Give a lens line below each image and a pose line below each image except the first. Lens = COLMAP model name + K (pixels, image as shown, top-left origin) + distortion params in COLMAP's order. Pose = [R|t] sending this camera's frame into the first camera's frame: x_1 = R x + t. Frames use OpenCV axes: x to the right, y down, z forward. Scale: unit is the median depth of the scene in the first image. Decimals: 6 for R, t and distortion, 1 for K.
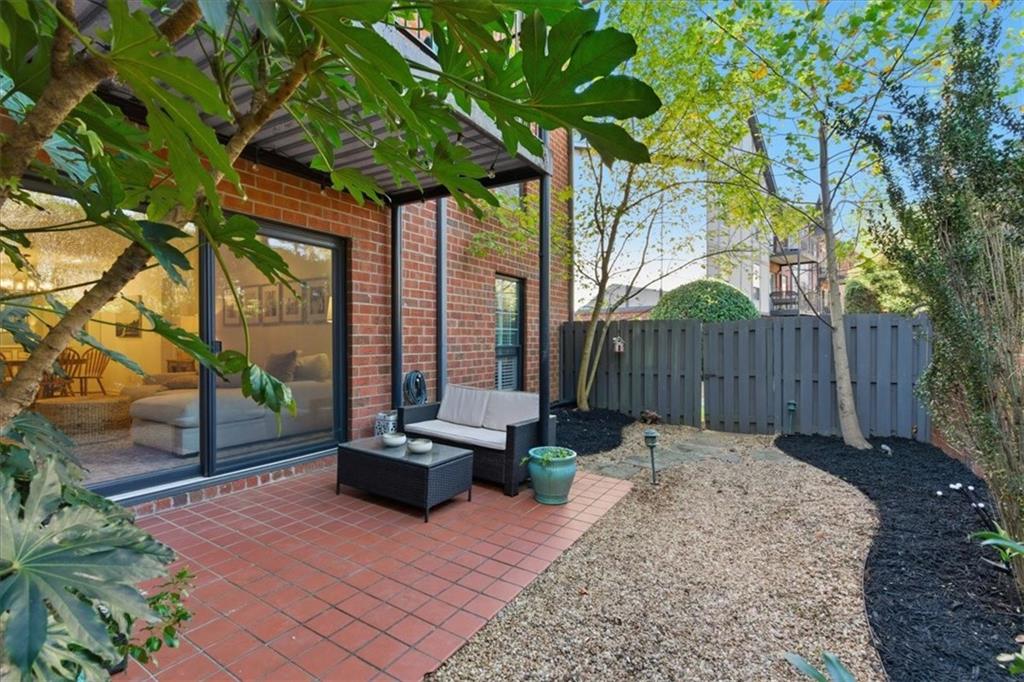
lens RADIAL K [[455.0, 0, 514.0], [0, 455.0, 341.4], [0, 0, 1]] dist [-0.002718, 0.002711]
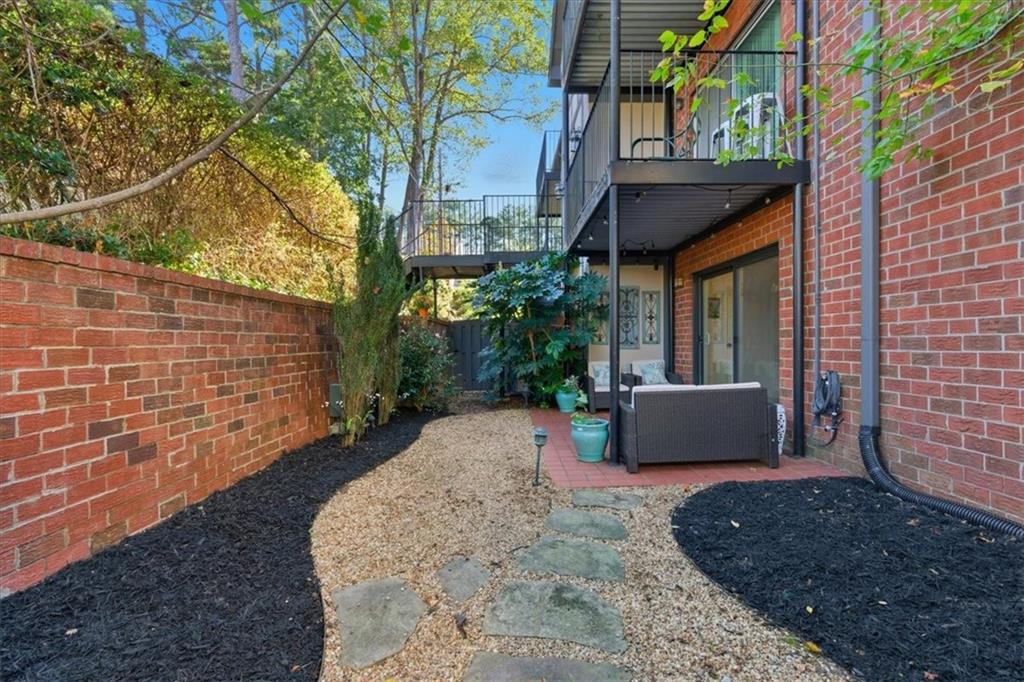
lens RADIAL K [[455.0, 0, 513.7], [0, 455.0, 342.0], [0, 0, 1]] dist [-0.002718, 0.002711]
pose [[-0.841714, -0.003914, -0.539909, 0.644242], [-0.003765, 0.999992, -0.001380, 0.017385], [0.539910, 0.000871, -0.841722, 1.328436]]
